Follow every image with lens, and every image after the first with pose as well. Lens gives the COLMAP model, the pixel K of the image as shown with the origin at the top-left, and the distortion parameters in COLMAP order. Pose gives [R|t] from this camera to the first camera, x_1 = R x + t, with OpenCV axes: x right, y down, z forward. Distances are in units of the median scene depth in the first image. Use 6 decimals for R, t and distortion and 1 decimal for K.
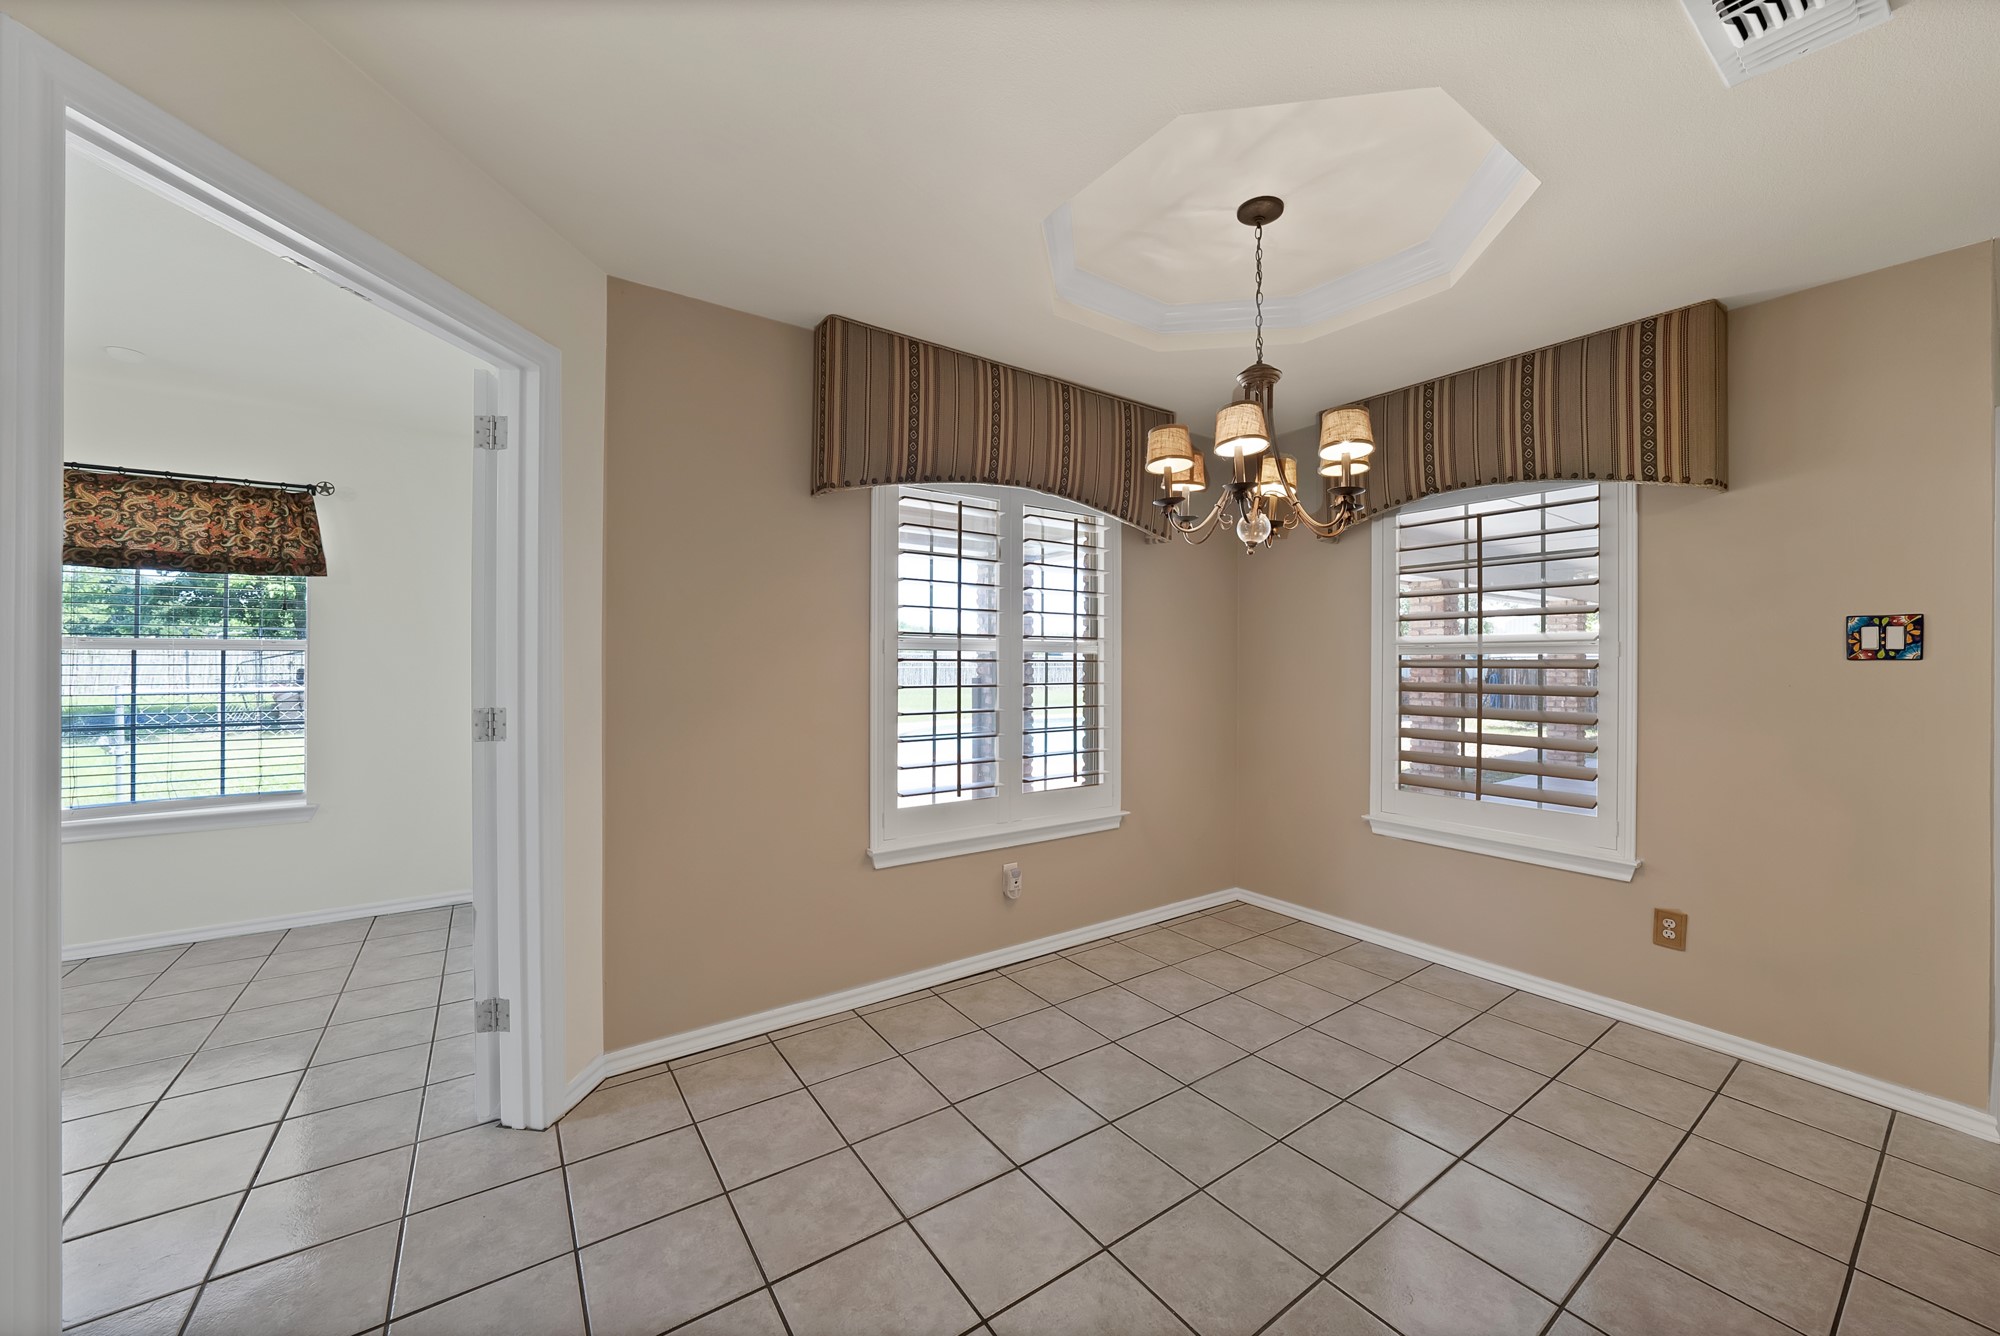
lens RADIAL K [[719.7, 0, 1001.1], [0, 719.7, 661.0], [0, 0, 1]] dist [-0.010876, 0.001077]
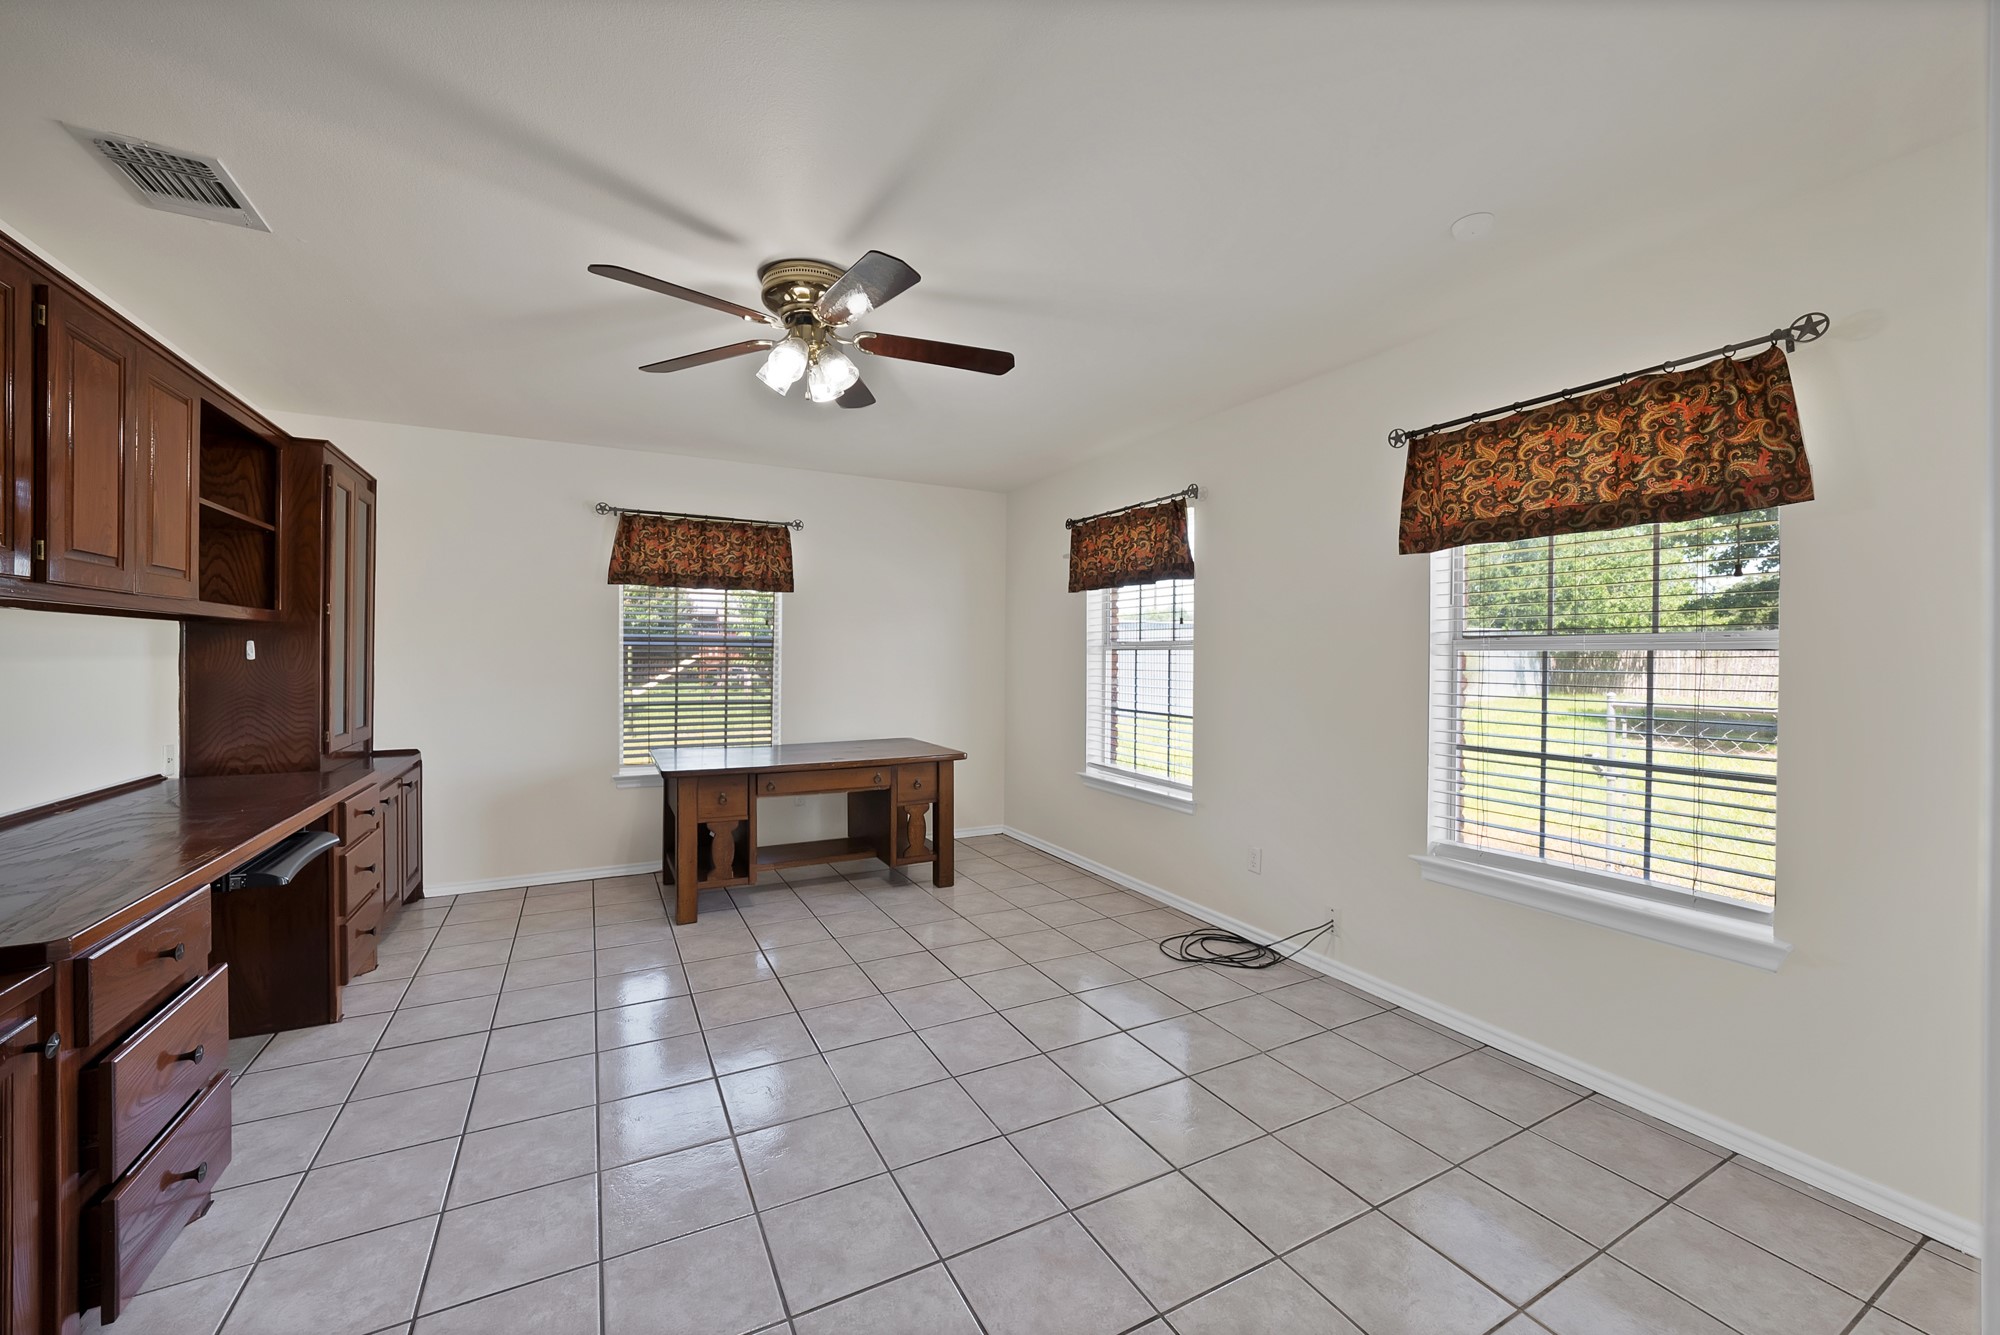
lens RADIAL K [[755.8, 0, 993.7], [0, 755.8, 653.7], [0, 0, 1]] dist [-0.002117, -0.000090]
pose [[-0.144471, -0.005741, -0.989492, -0.364518], [-0.012497, 0.999914, -0.003976, -0.001002], [0.989430, 0.011792, -0.144530, 0.549490]]
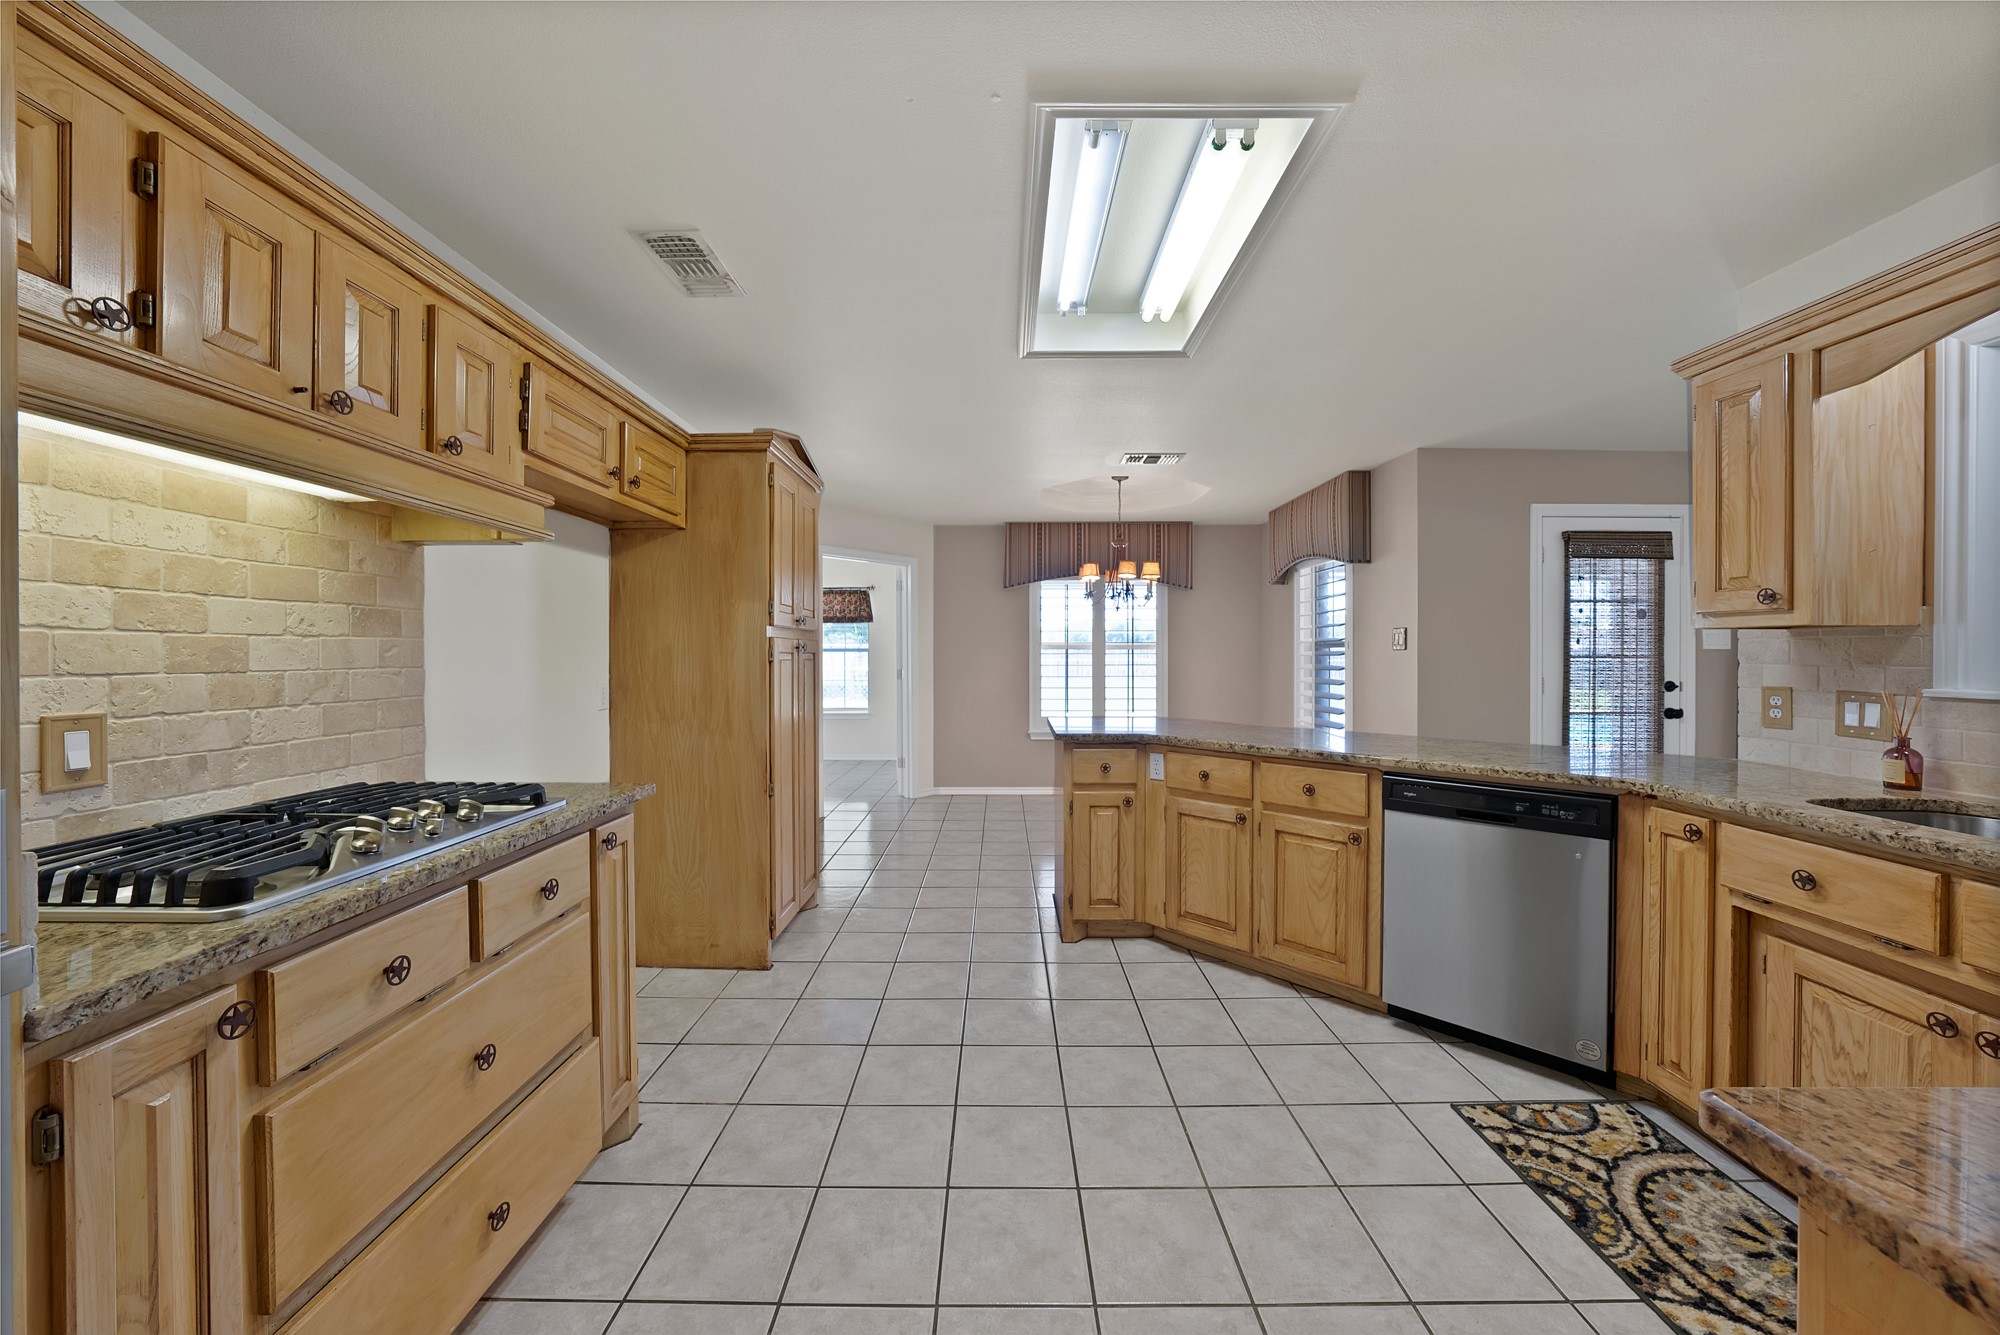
lens RADIAL K [[719.7, 0, 990.7], [0, 719.7, 662.6], [0, 0, 1]] dist [-0.010876, 0.001077]
pose [[0.804895, -0.001377, -0.593415, 0.959802], [0.006912, 0.999951, 0.007055, 0.008266], [0.593377, -0.009780, 0.804865, -0.856851]]
